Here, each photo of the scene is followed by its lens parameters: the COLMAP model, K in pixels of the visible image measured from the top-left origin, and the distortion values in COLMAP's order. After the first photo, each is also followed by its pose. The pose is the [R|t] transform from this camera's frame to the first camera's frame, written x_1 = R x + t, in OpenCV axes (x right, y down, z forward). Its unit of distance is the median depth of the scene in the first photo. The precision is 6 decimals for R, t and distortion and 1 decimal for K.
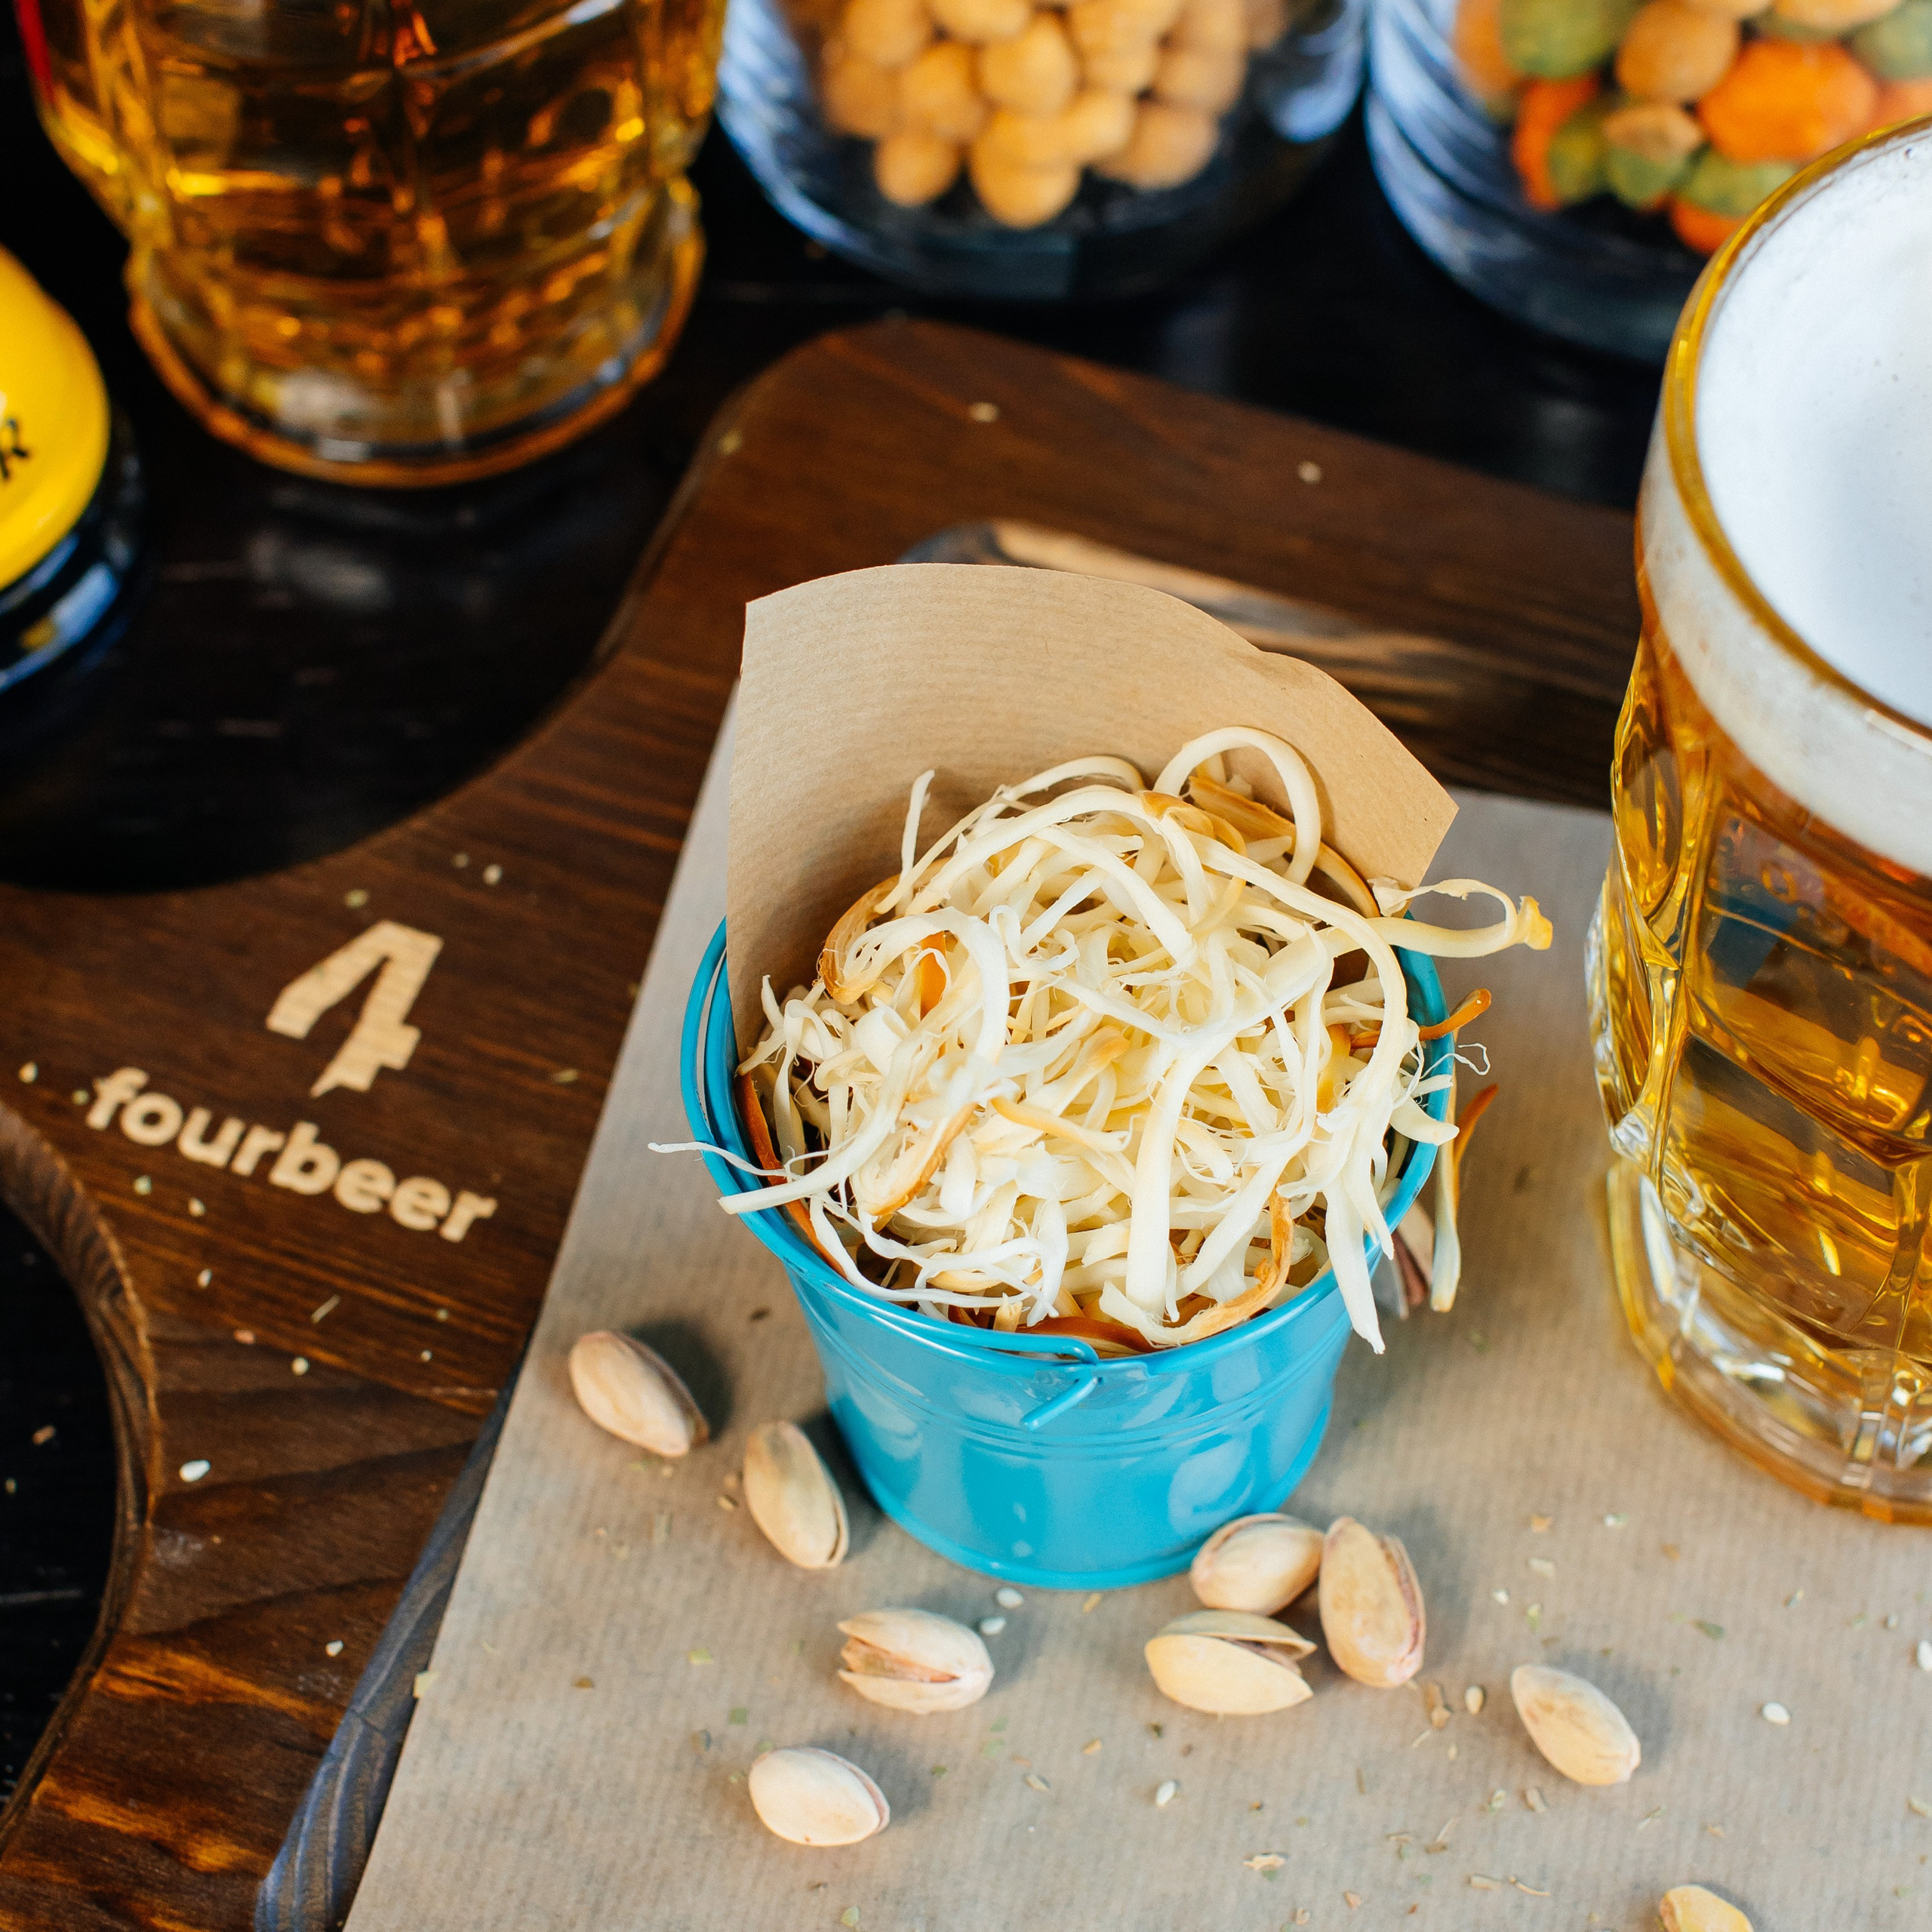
lens RADIAL K [[5514.3, 0, 993.0], [0, 5514.3, 966.3], [0, 0, 1]] dist [0.013087, -1.279779]
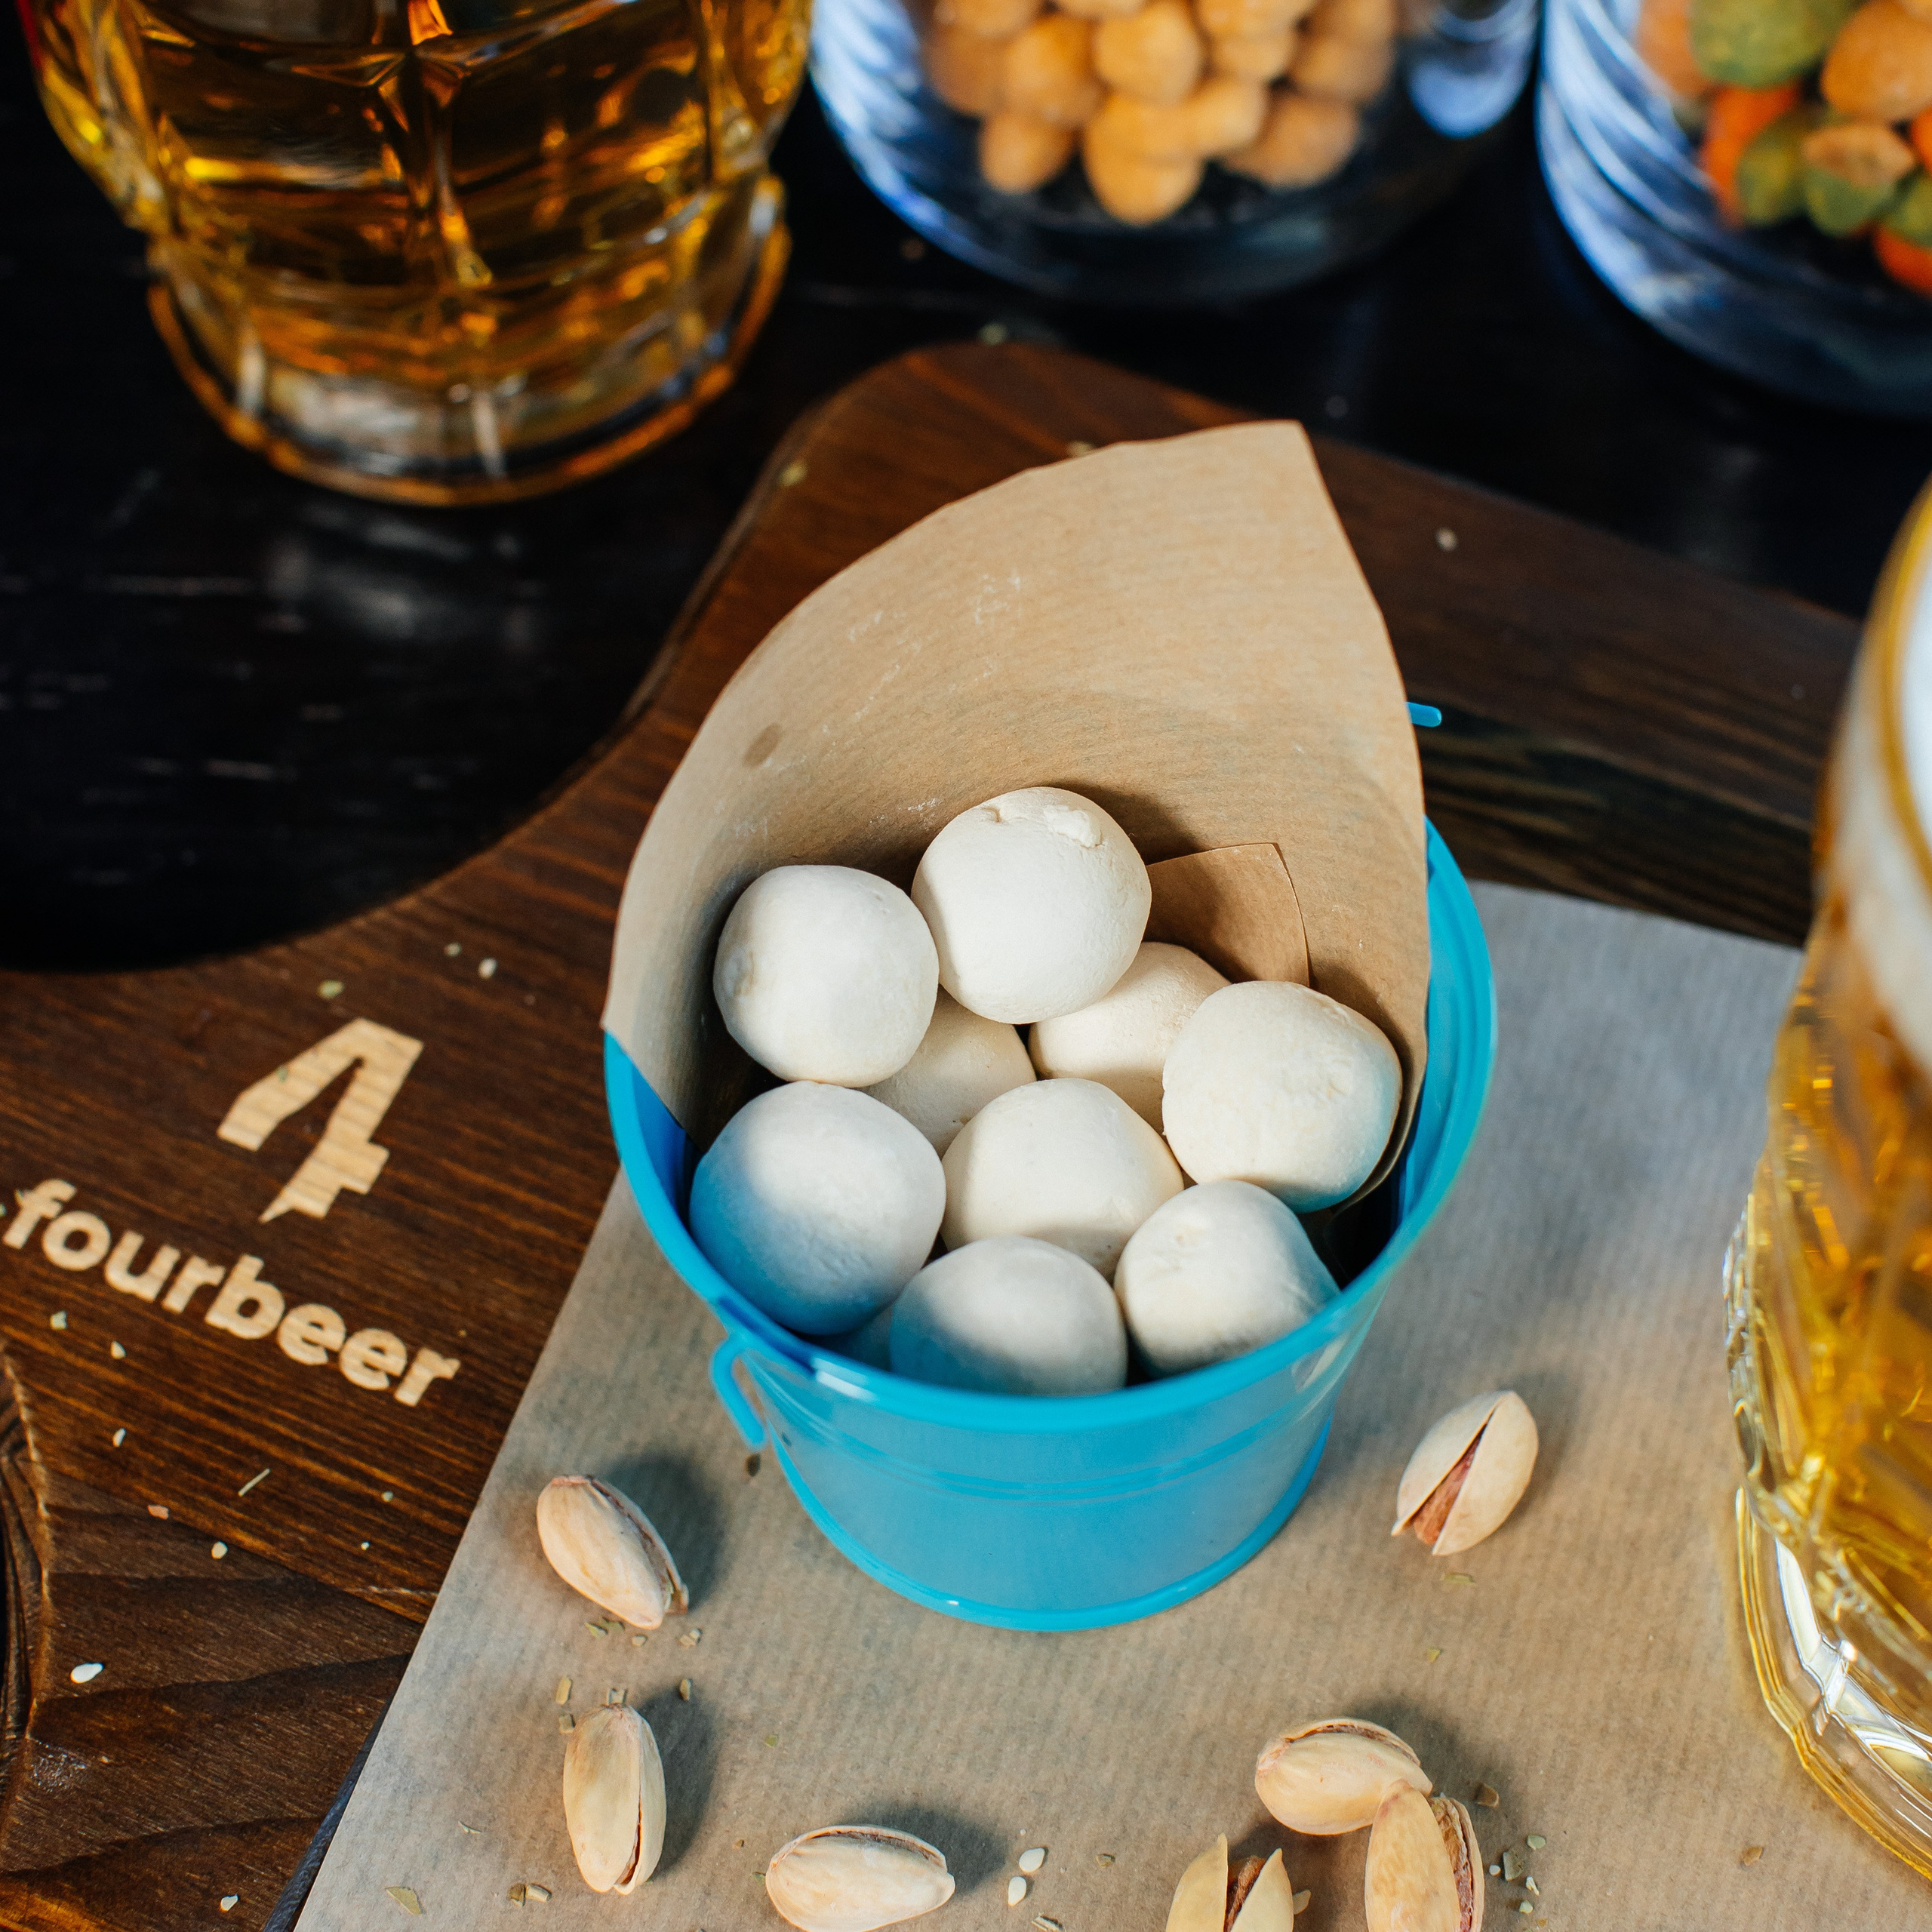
lens RADIAL K [[4856.1, 0, 968.8], [0, 4856.1, 792.6], [0, 0, 1]] dist [-0.024043, -0.102229]
pose [[0.997934, 0.047231, -0.043558, 0.019289], [-0.046843, 0.998853, 0.009889, -0.060009], [0.043975, -0.007829, 0.999002, 0.250832]]
